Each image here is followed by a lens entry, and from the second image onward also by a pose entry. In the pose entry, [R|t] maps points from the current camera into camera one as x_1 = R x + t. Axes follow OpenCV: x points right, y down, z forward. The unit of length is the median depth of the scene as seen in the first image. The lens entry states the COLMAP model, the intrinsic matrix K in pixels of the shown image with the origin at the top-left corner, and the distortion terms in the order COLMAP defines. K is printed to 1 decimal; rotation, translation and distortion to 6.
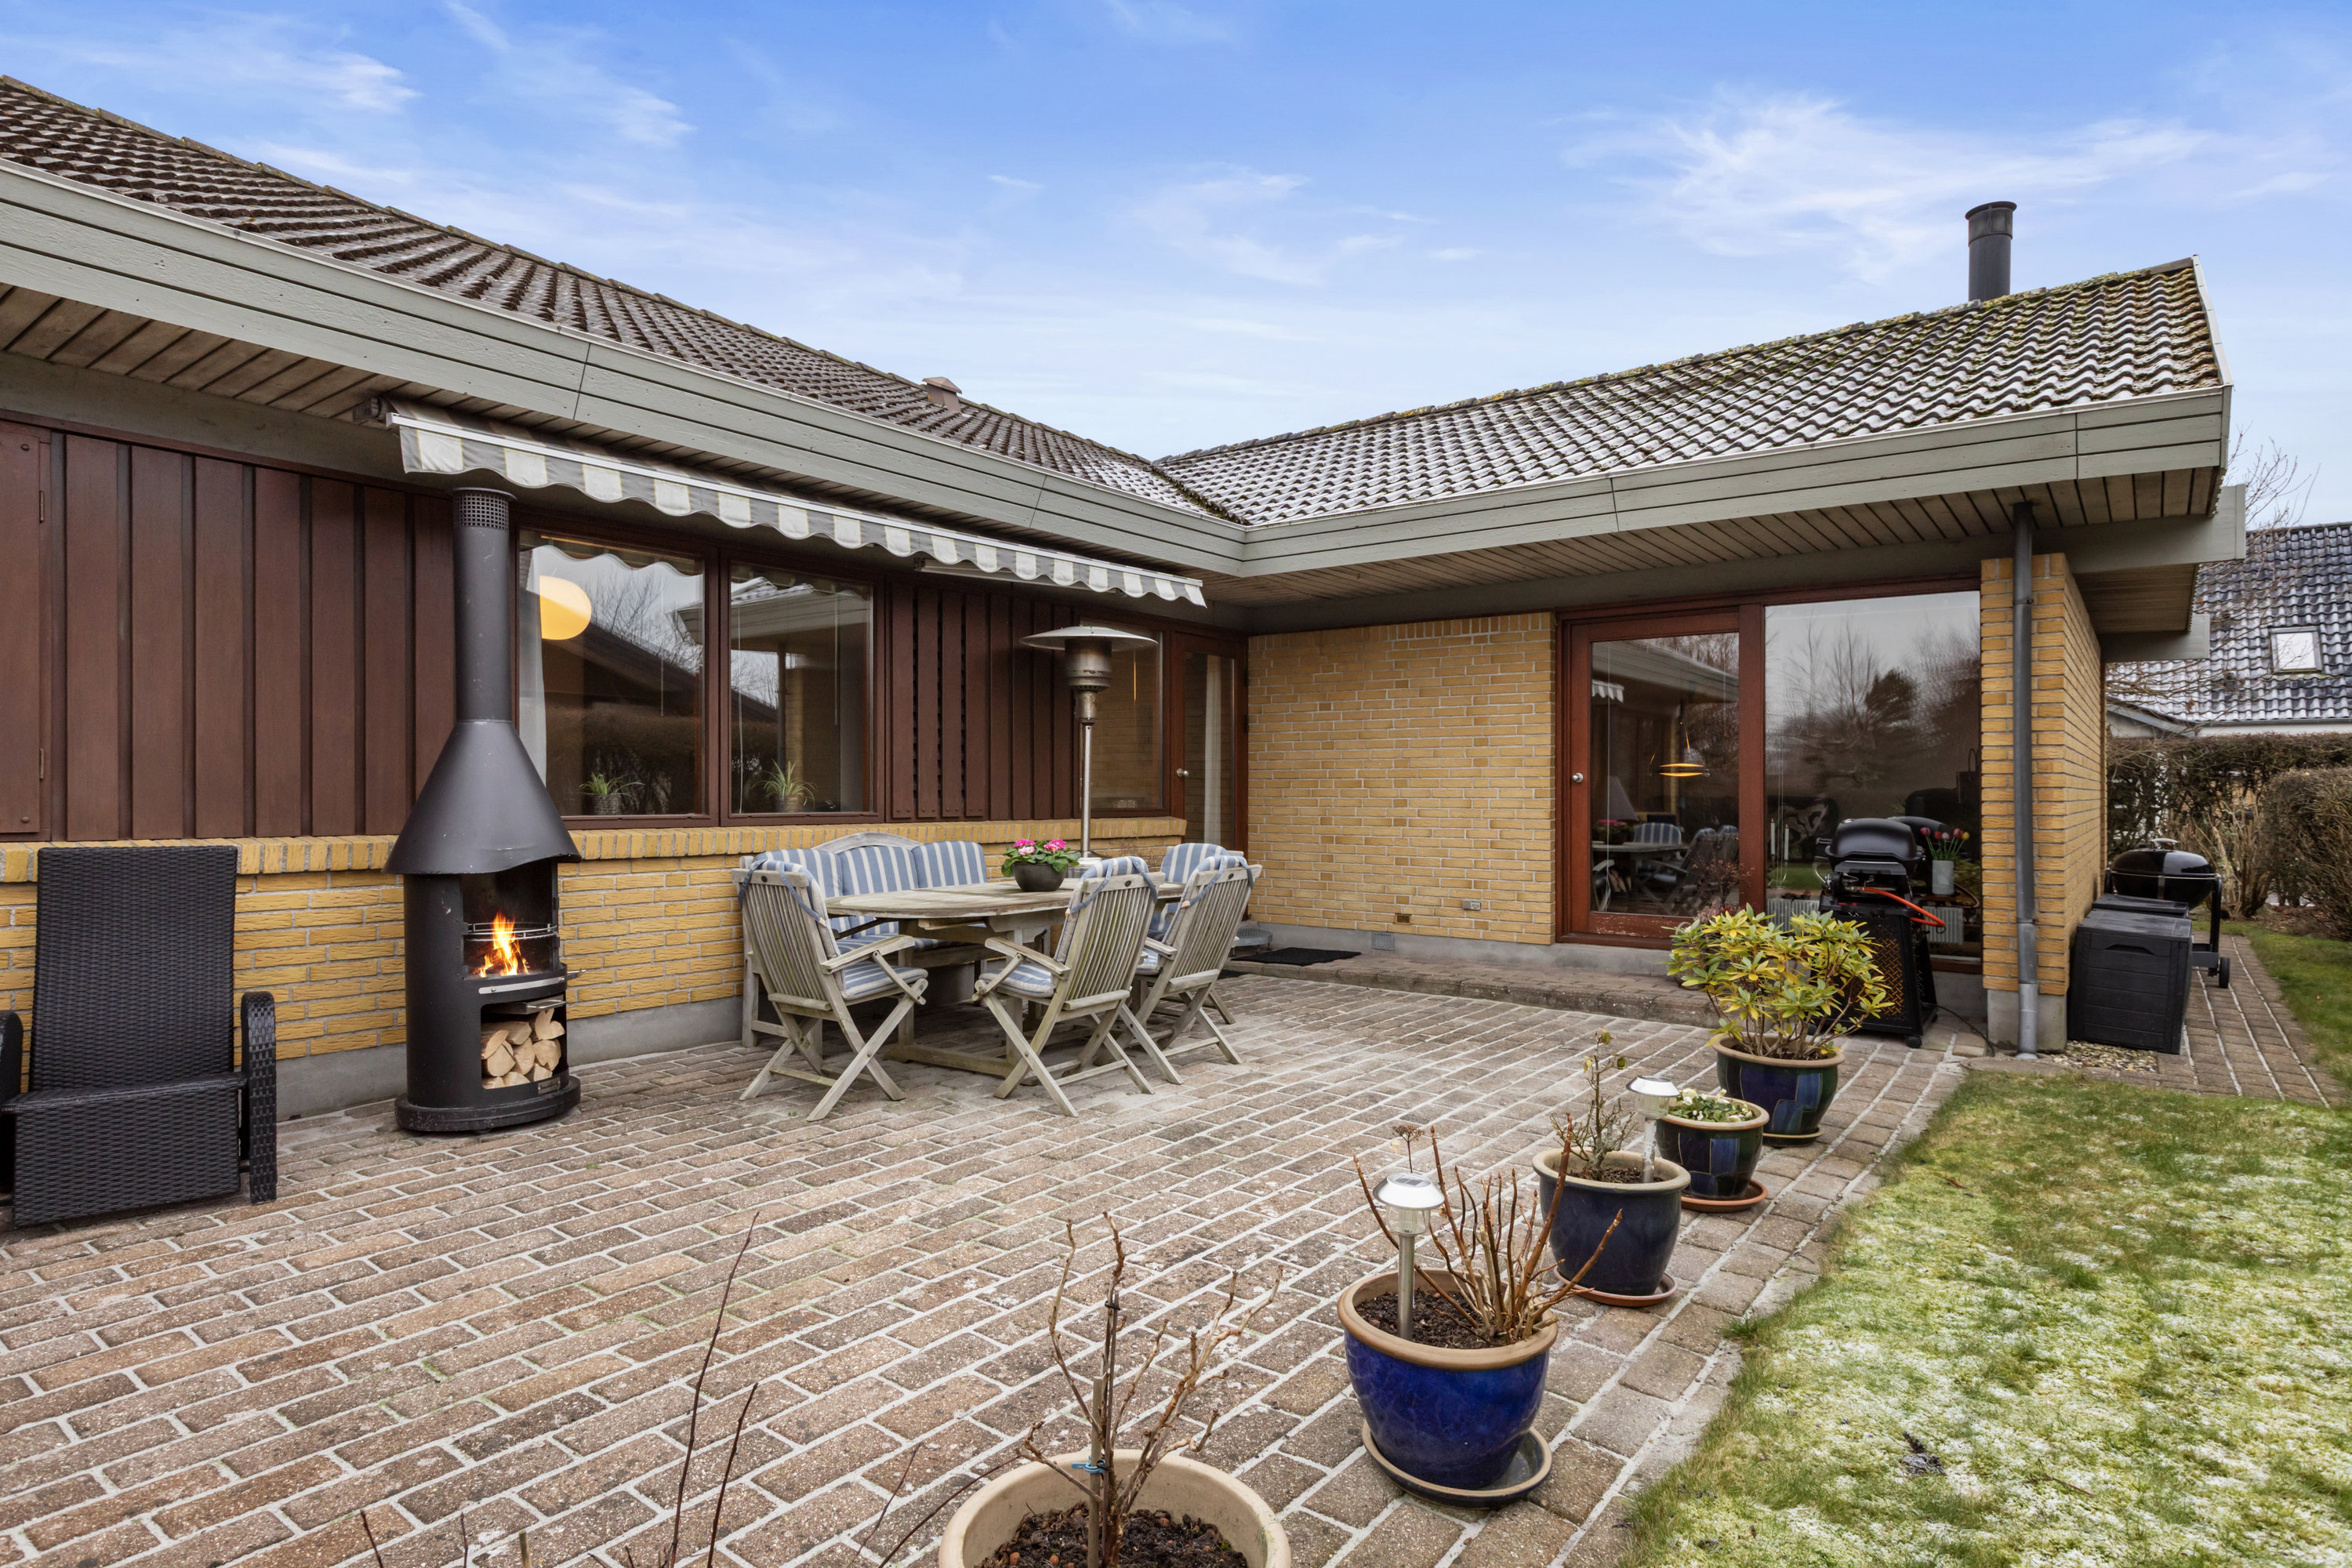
lens RADIAL K [[1290.0, 0, 1161.3], [0, 1290.0, 789.2], [0, 0, 1]] dist [-0.002628, 0.000831]
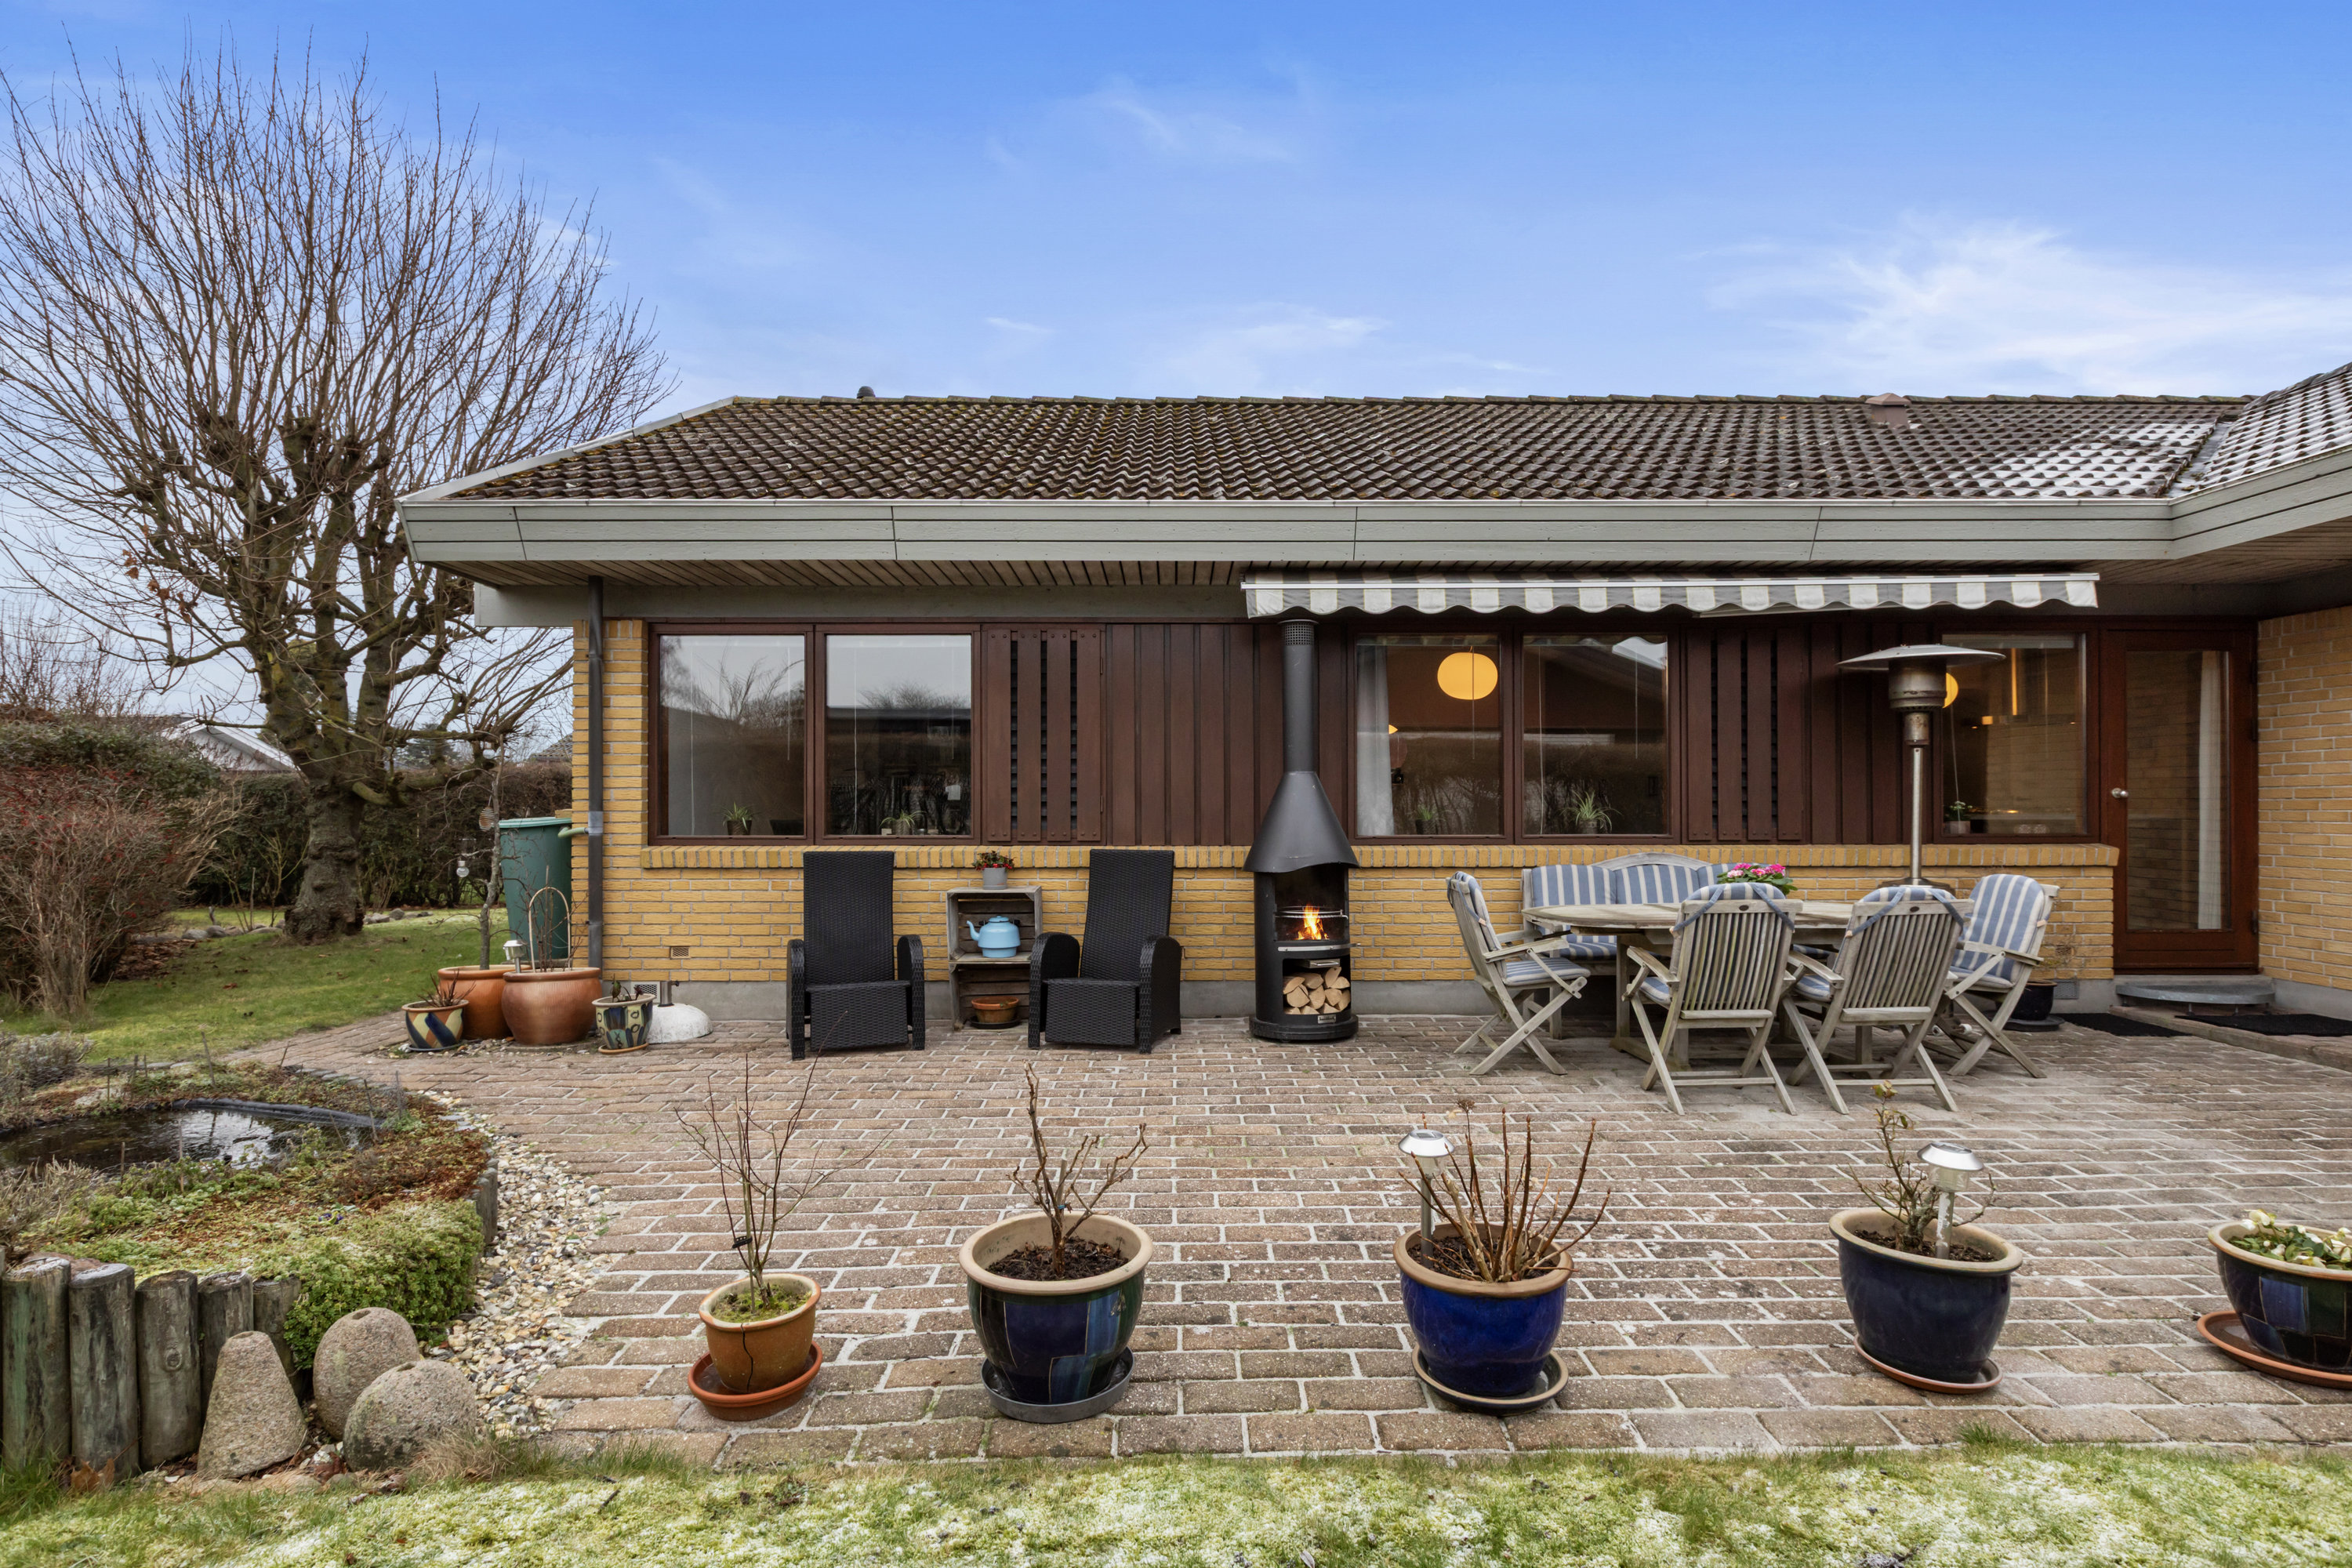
lens RADIAL K [[1191.6, 0, 1183.8], [0, 1191.6, 796.4], [0, 0, 1]] dist [-0.002326, -0.000312]
pose [[0.610508, -0.009480, -0.791953, 0.463658], [0.005110, 0.999955, -0.008031, -0.013008], [0.791993, 0.000856, 0.610529, 0.036399]]
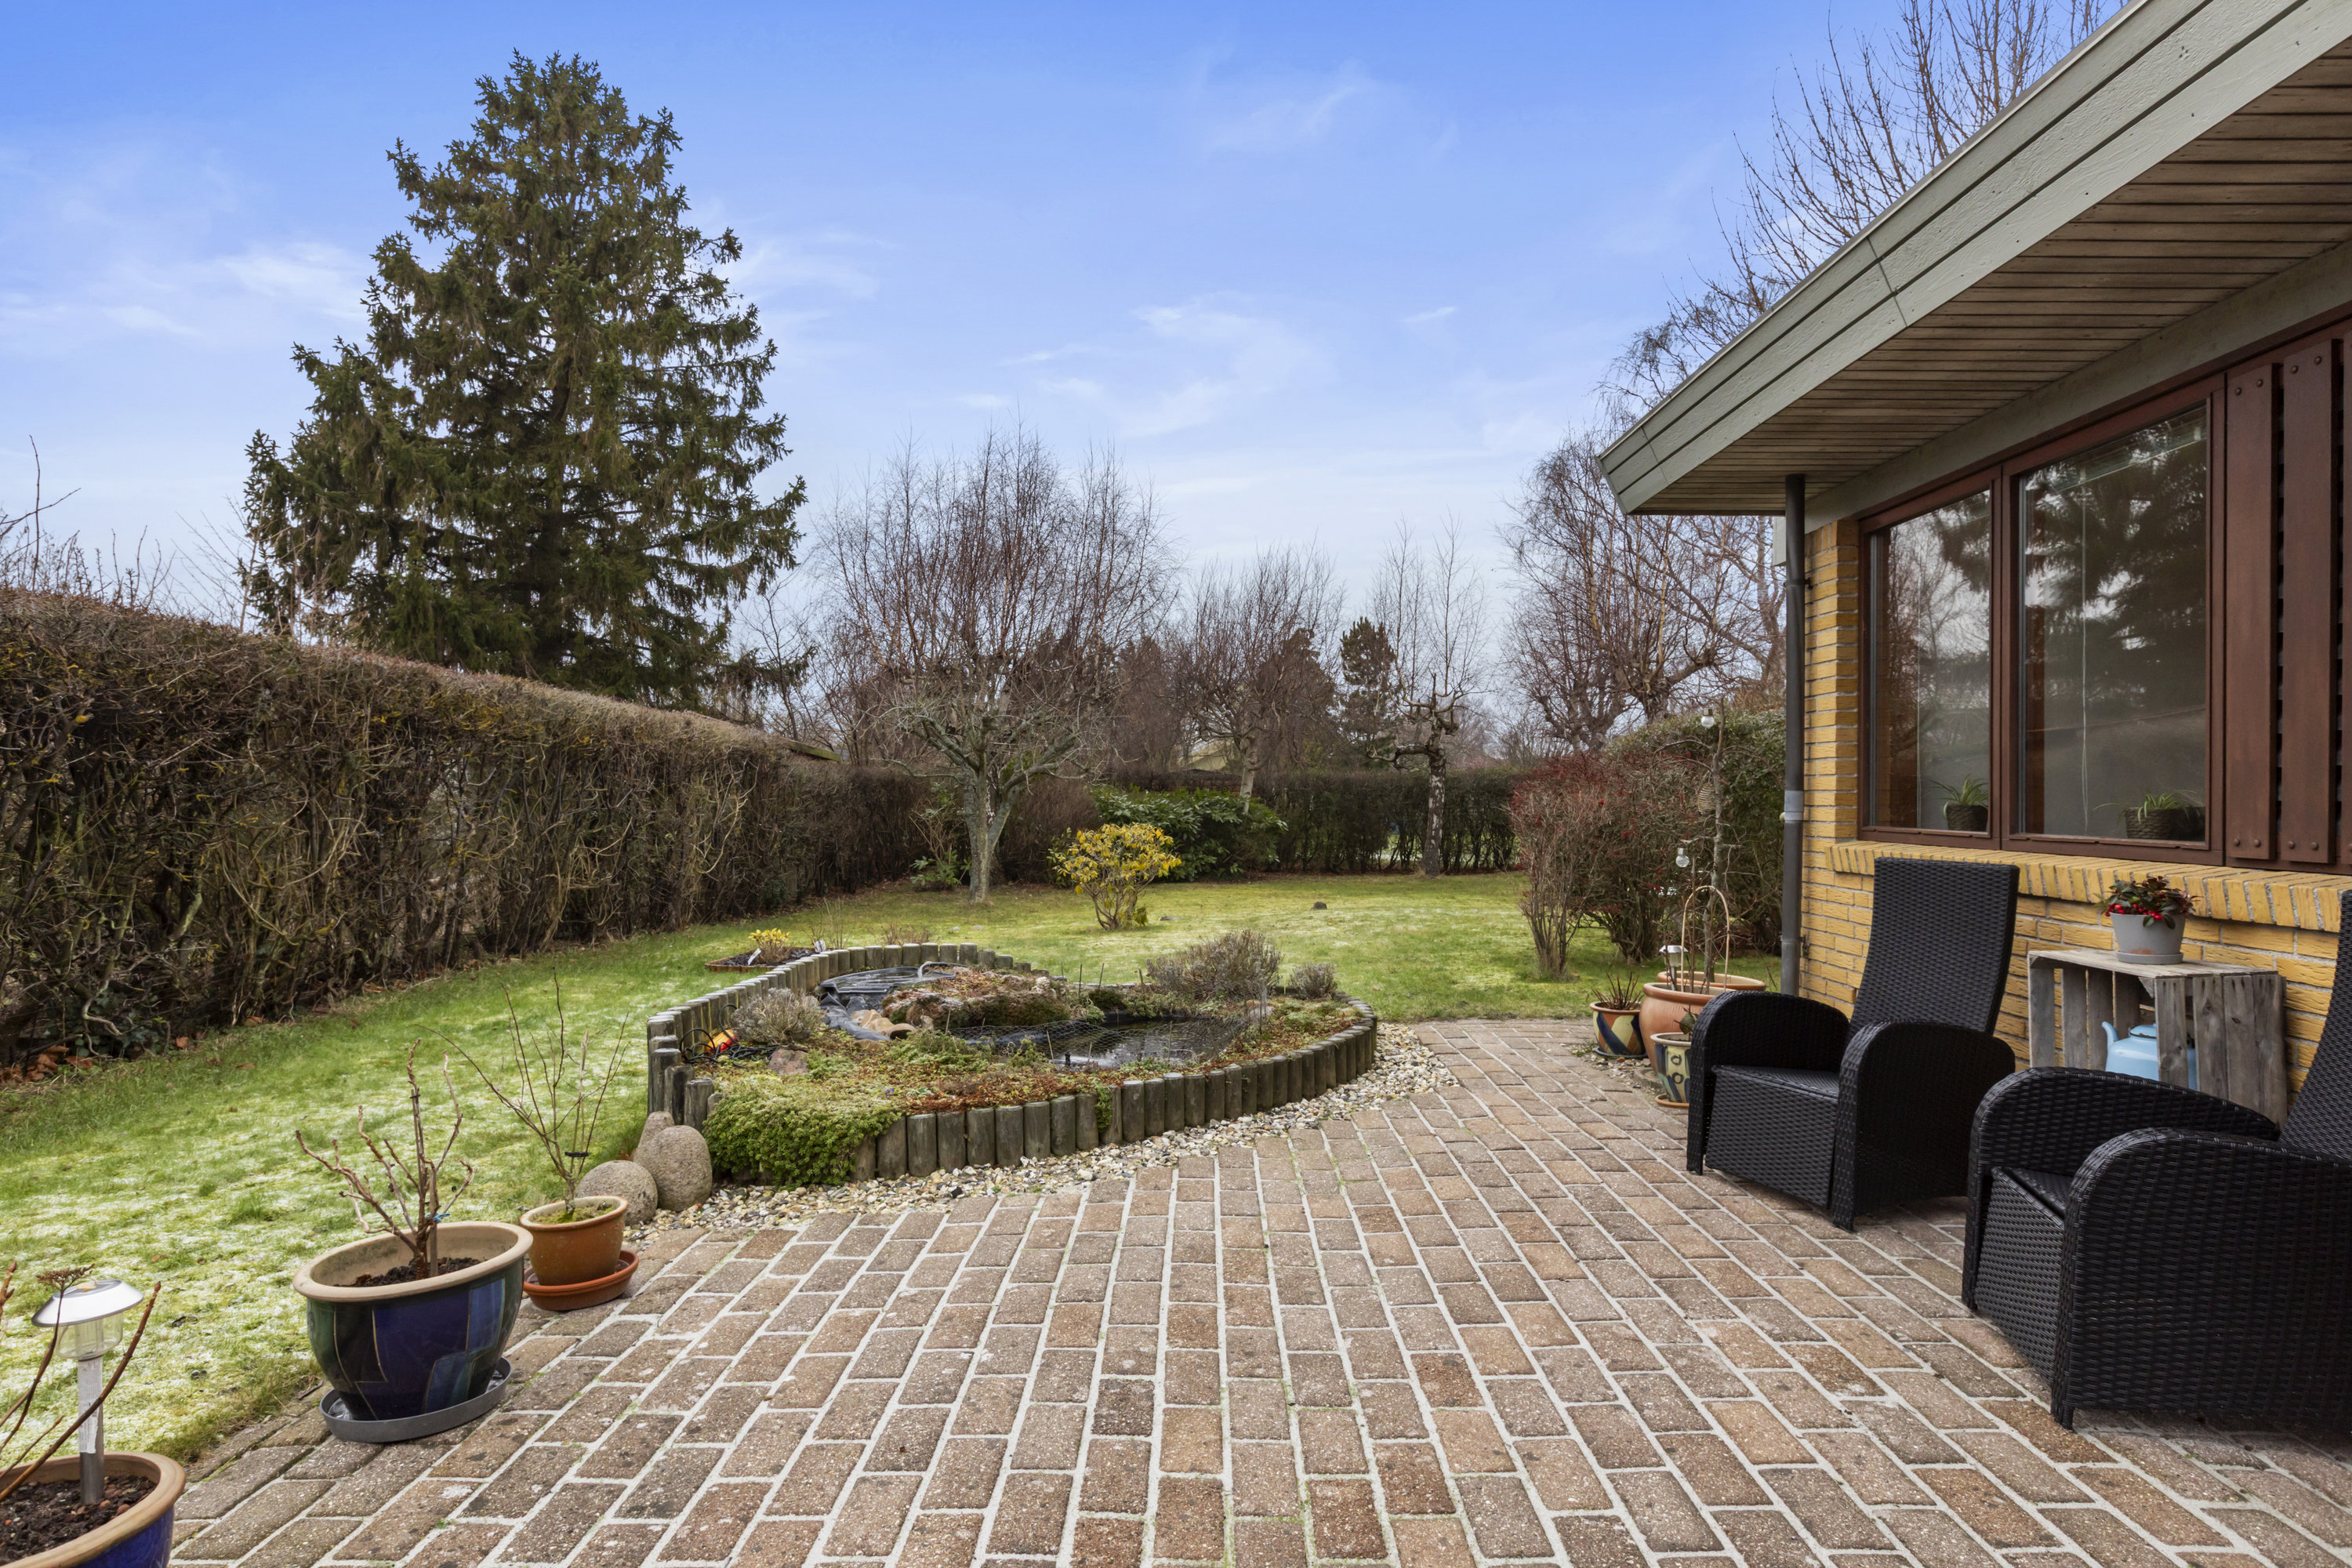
lens RADIAL K [[1340.2, 0, 1176.0], [0, 1340.2, 784.0], [0, 0, 1]] dist [-0.001319, -0.000012]
pose [[-0.804765, -0.009914, -0.593510, 0.066438], [-0.003380, 0.999921, -0.012120, -0.000361], [0.593584, -0.007748, -0.804735, 0.973007]]
